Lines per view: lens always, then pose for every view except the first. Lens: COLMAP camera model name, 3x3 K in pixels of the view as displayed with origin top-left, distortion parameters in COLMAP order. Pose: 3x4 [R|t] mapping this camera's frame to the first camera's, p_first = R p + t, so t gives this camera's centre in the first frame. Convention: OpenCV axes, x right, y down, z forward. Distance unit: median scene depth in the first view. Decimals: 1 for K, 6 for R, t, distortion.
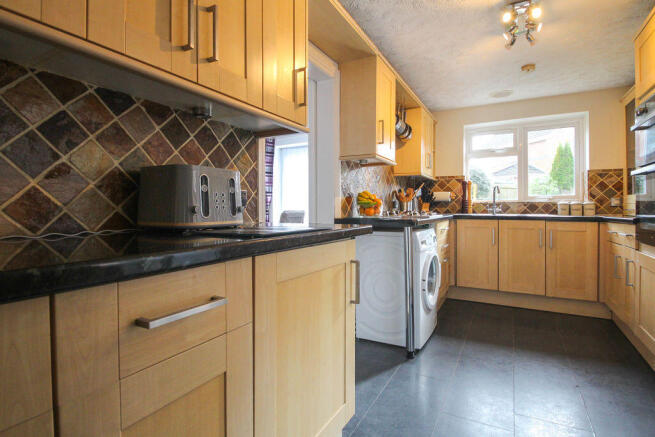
lens RADIAL K [[322.3, 0, 328.5], [0, 322.3, 212.8], [0, 0, 1]] dist [0.002860, -0.000117]
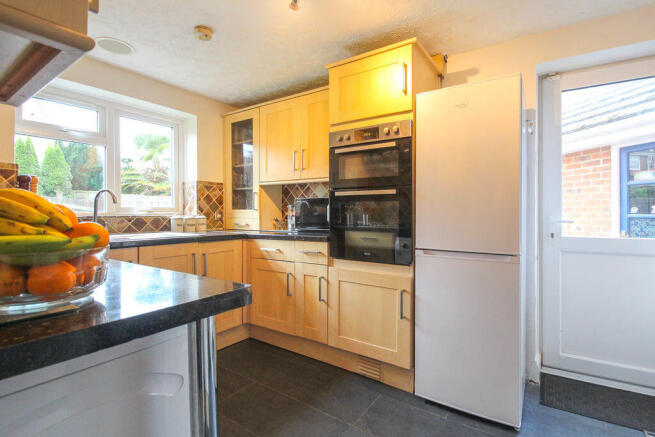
lens RADIAL K [[322.3, 0, 328.0], [0, 322.3, 217.4], [0, 0, 1]] dist [0.002860, -0.000117]
pose [[0.090570, -0.014715, 0.995781, -0.065368], [0.017393, 0.999762, 0.013192, -0.035768], [-0.995738, 0.016125, 0.090805, 0.566639]]
